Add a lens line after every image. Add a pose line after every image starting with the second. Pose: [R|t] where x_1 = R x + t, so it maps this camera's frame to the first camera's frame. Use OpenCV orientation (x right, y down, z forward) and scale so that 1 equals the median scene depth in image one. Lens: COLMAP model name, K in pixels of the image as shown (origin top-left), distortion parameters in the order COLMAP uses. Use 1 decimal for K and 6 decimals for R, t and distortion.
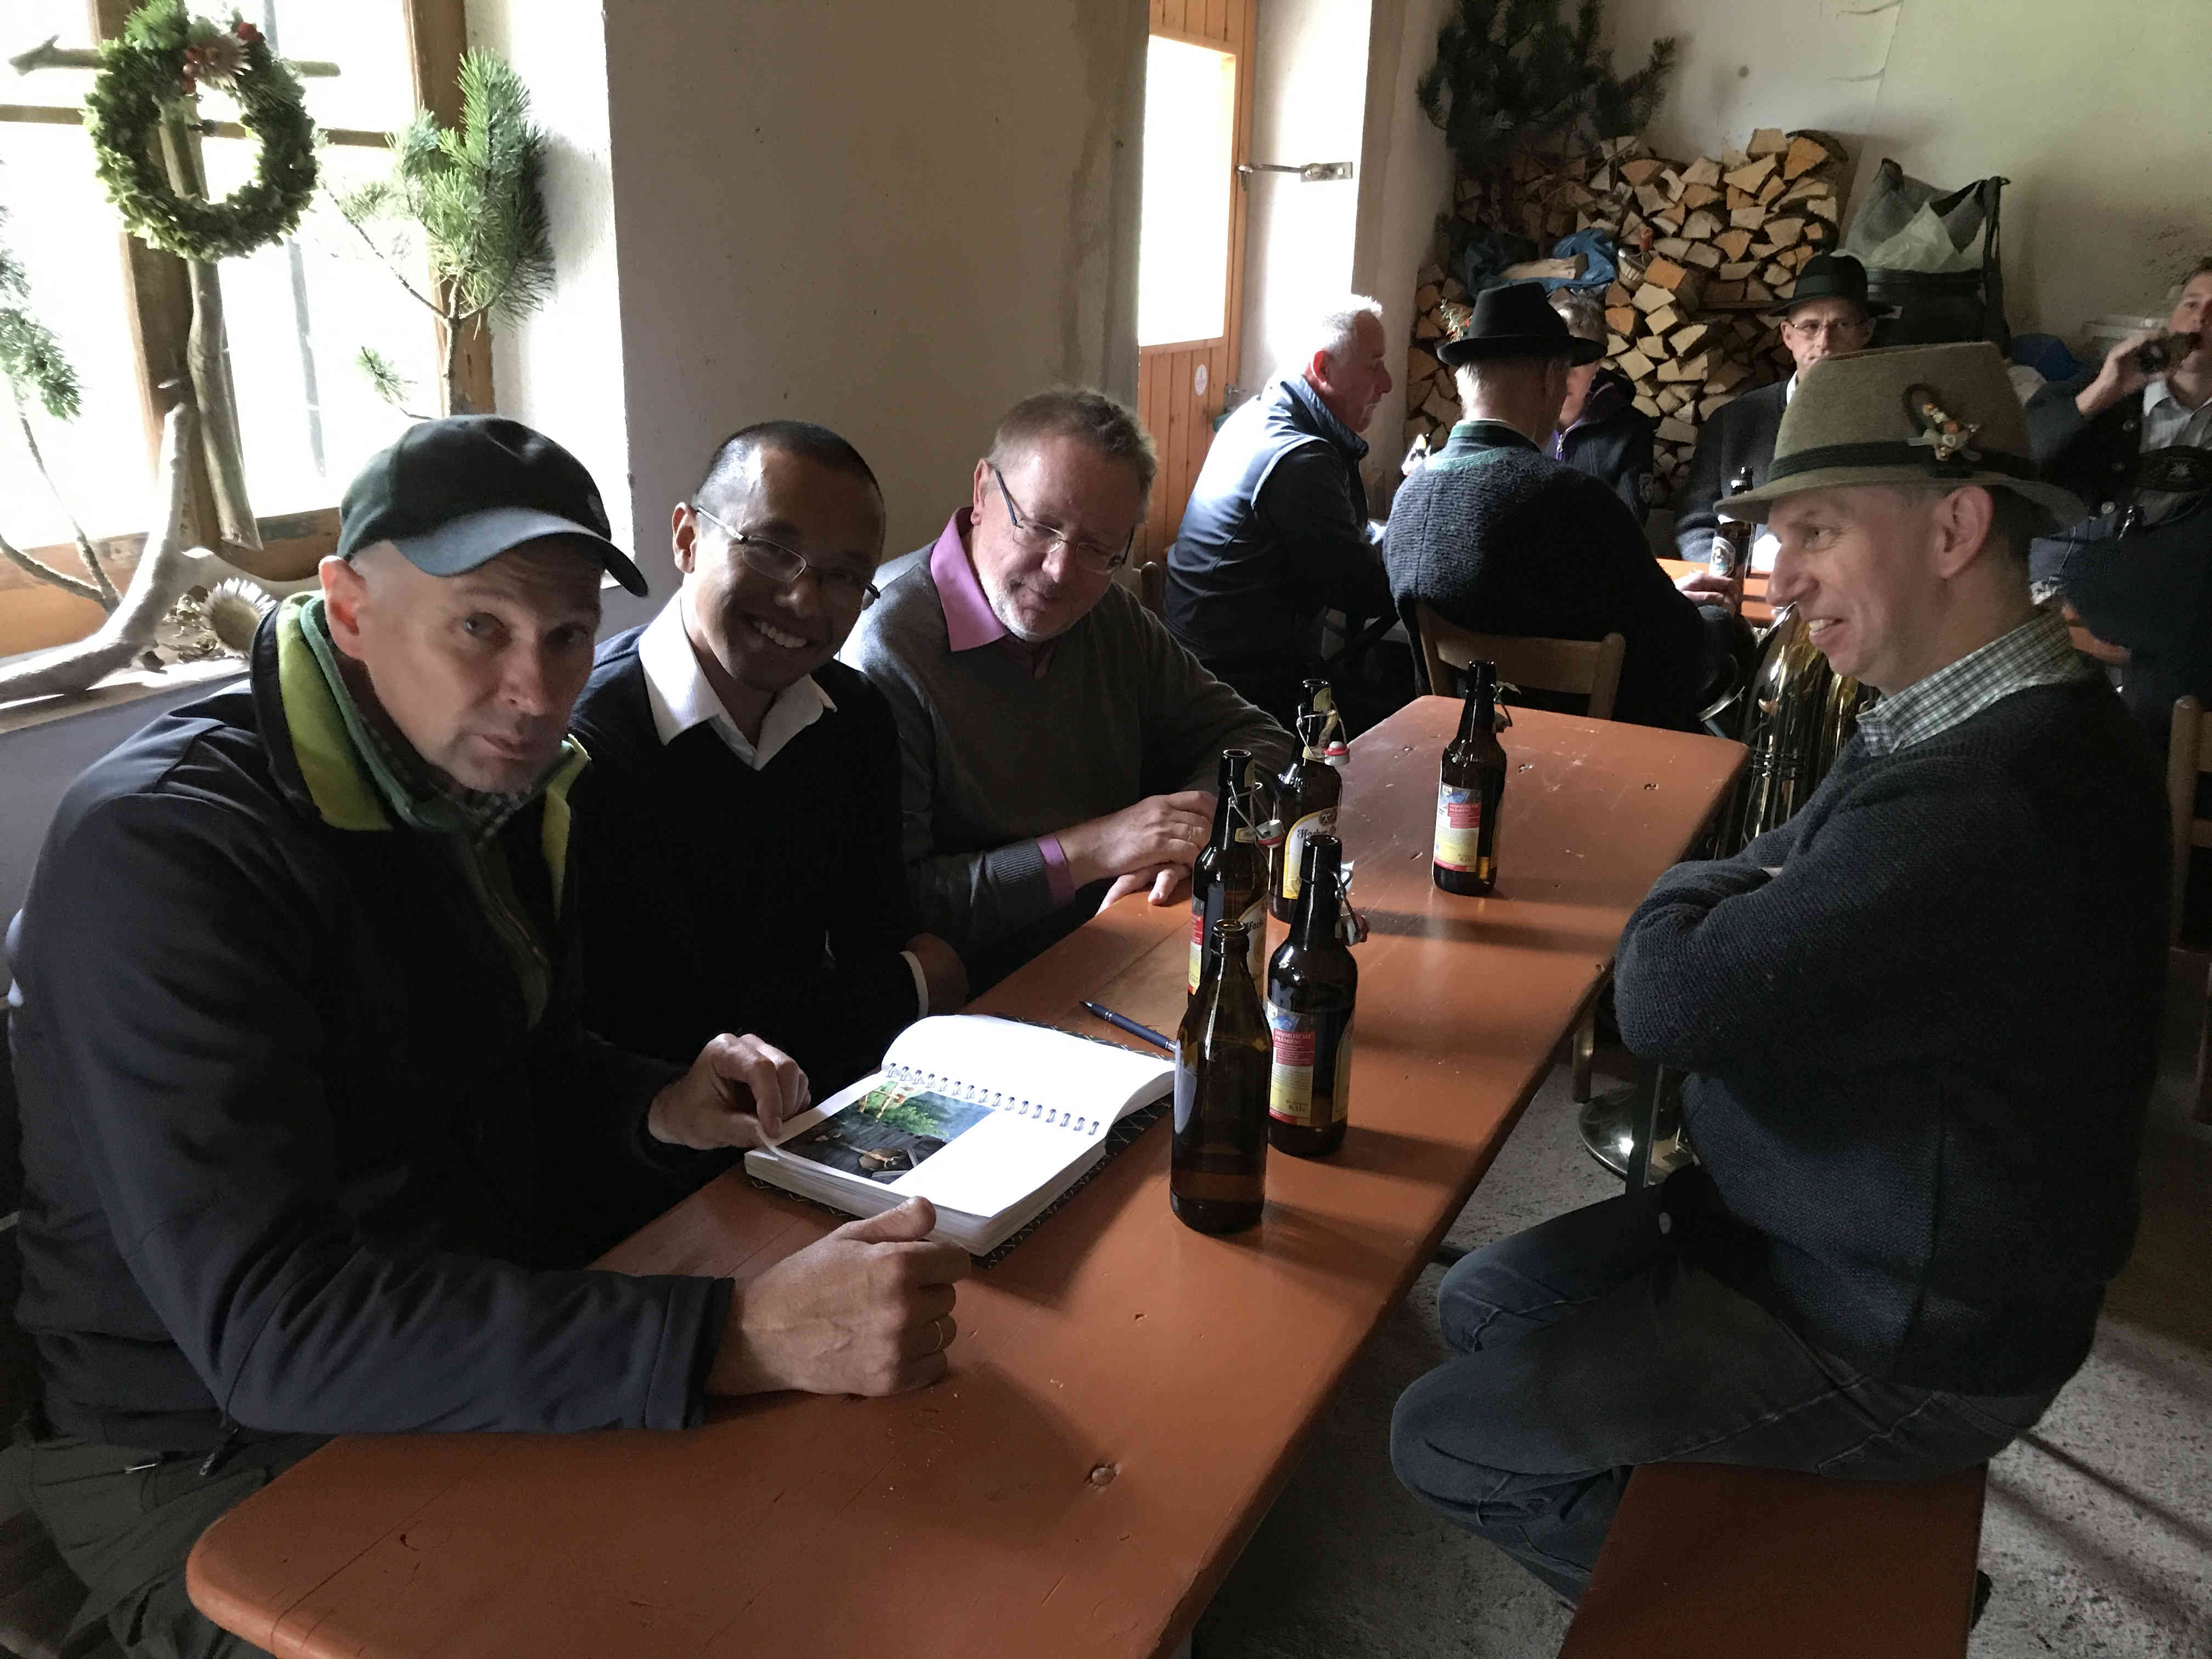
lens RADIAL K [[1813.7, 0, 1104.8], [0, 1813.7, 834.5], [0, 0, 1]] dist [0.028315, -0.002714]
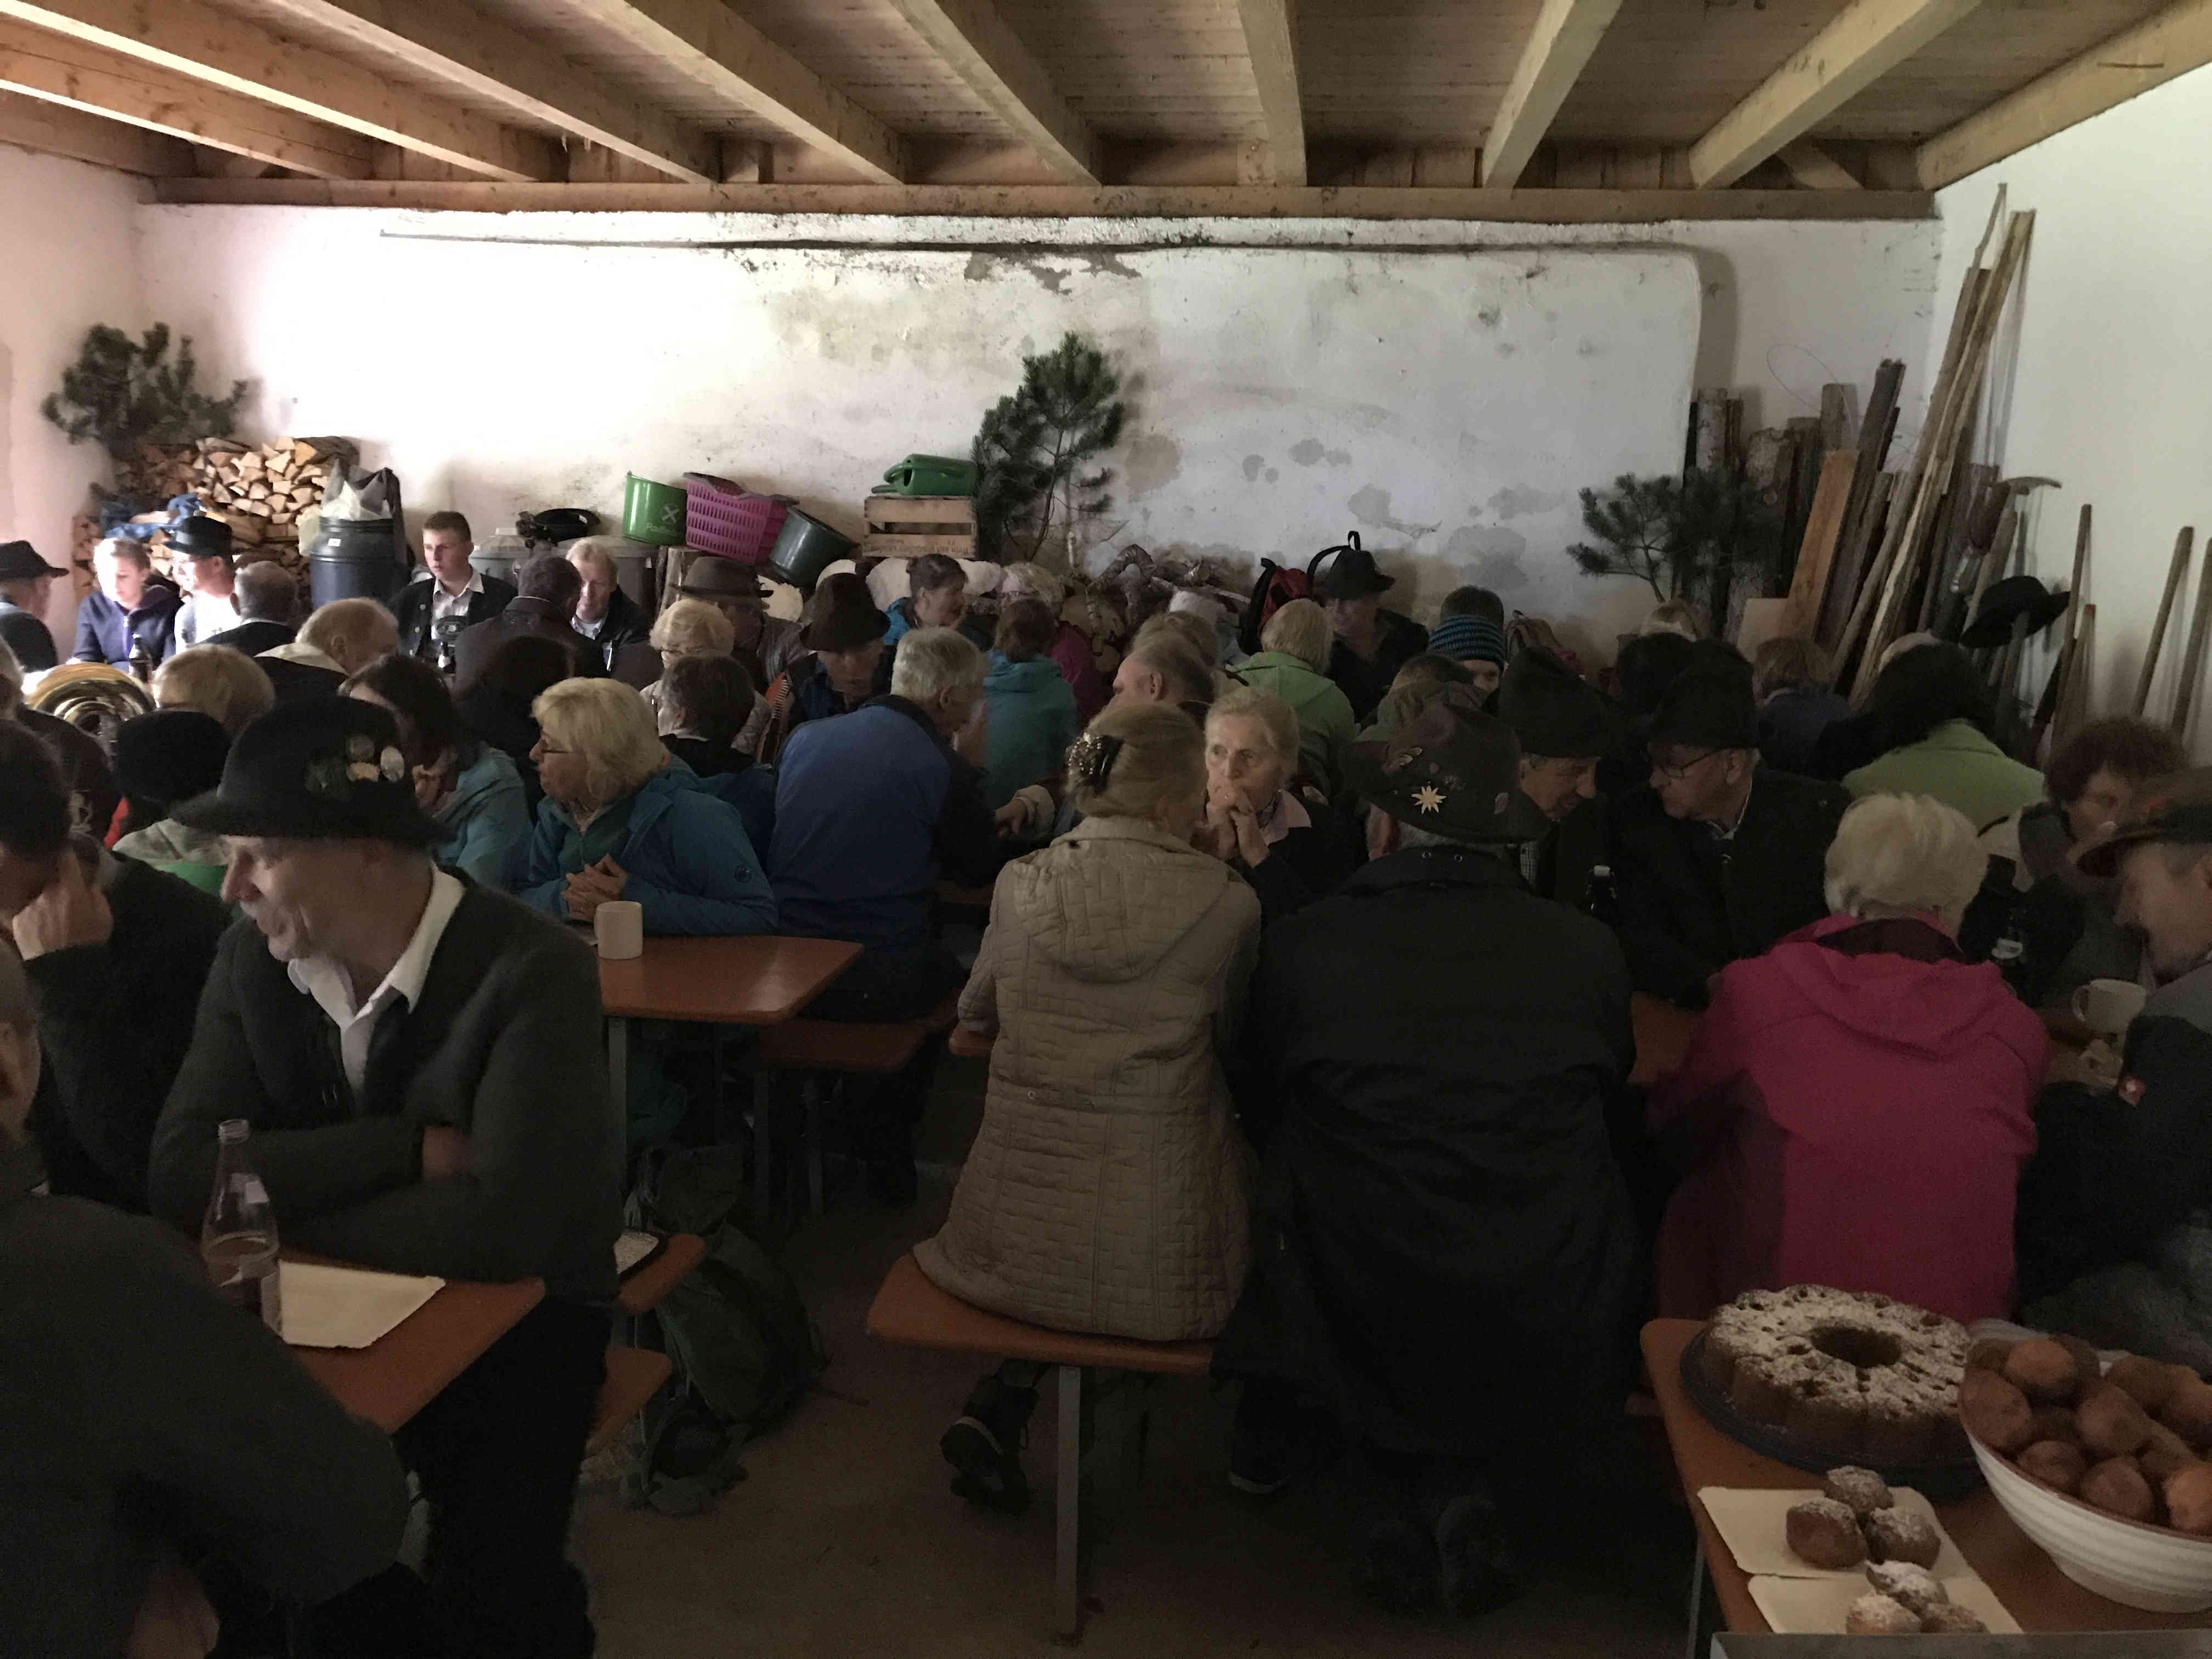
lens RADIAL K [[1813.7, 0, 1104.2], [0, 1813.7, 821.9], [0, 0, 1]] dist [0.028315, -0.002714]
pose [[0.959720, -0.055445, 0.275432, 0.587073], [0.088174, 0.990244, -0.107896, 0.201901], [-0.266763, 0.127836, 0.955246, -0.724158]]
